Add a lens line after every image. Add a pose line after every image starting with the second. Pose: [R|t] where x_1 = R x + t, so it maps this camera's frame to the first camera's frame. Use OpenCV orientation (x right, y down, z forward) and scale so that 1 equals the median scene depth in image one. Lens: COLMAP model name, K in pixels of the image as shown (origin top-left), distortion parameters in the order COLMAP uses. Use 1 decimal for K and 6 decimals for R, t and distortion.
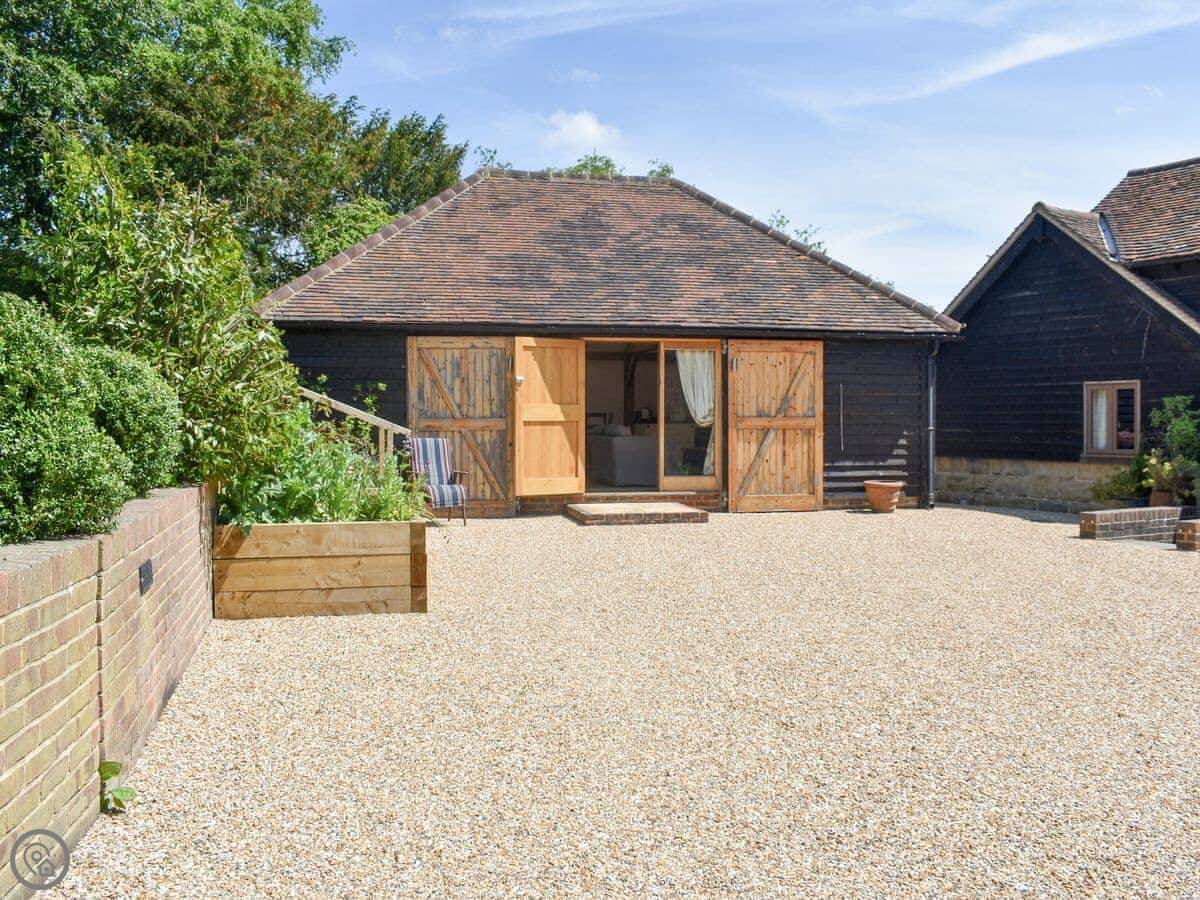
lens RADIAL K [[1074.8, 0, 507.7], [0, 1074.8, 434.1], [0, 0, 1]] dist [-0.083579, 0.002261]
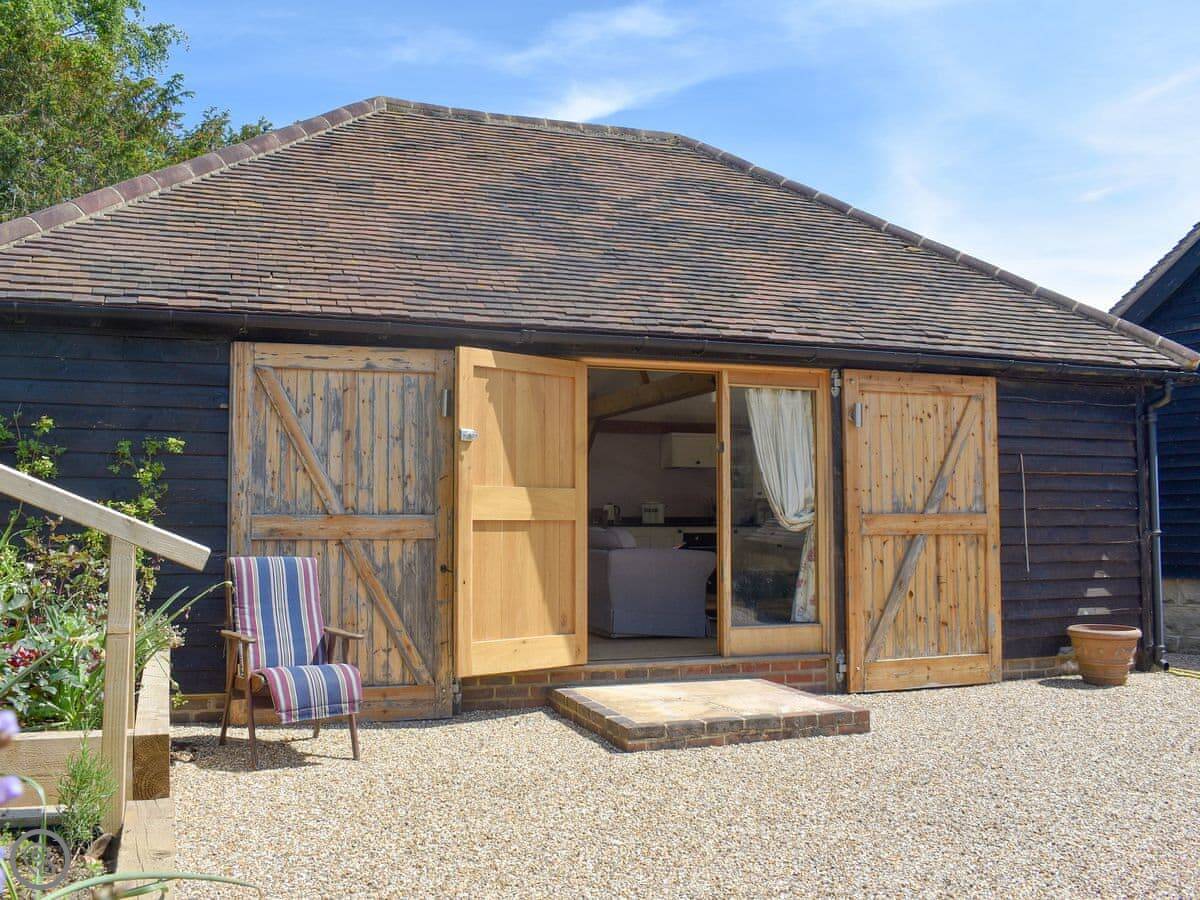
lens RADIAL K [[1074.8, 0, 507.7], [0, 1074.8, 434.1], [0, 0, 1]] dist [-0.083579, 0.002261]
pose [[0.989468, 0.013907, 0.144080, -0.038855], [0.000008, 0.995368, -0.096133, -0.004165], [-0.144750, 0.095122, 0.984885, 0.499706]]
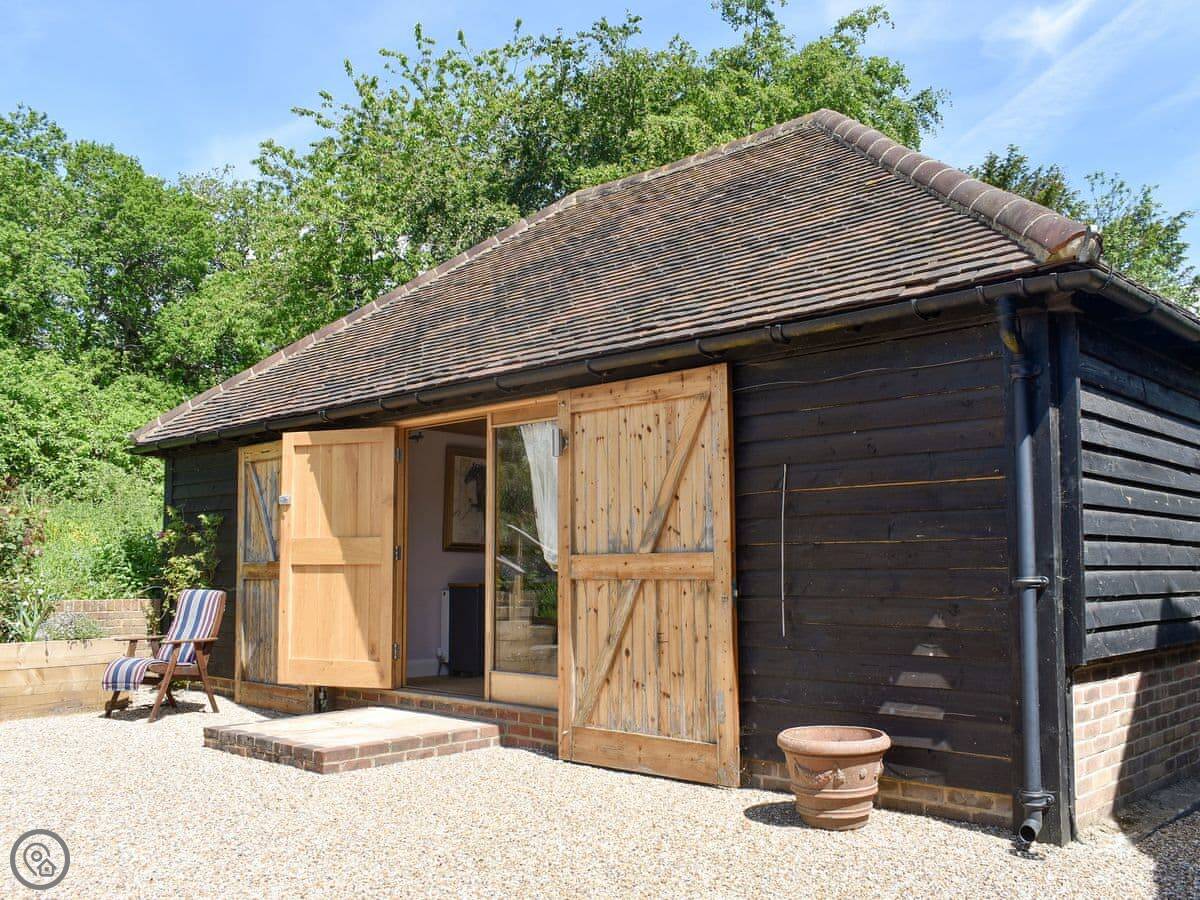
lens RADIAL K [[1023.6, 0, 603.5], [0, 1023.6, 505.9], [0, 0, 1]] dist [0.004428, 0.004845]
pose [[0.634168, -0.050137, -0.771568, 0.572093], [-0.011272, 0.997190, -0.074063, -0.003979], [0.773113, 0.055666, 0.631821, 0.732696]]
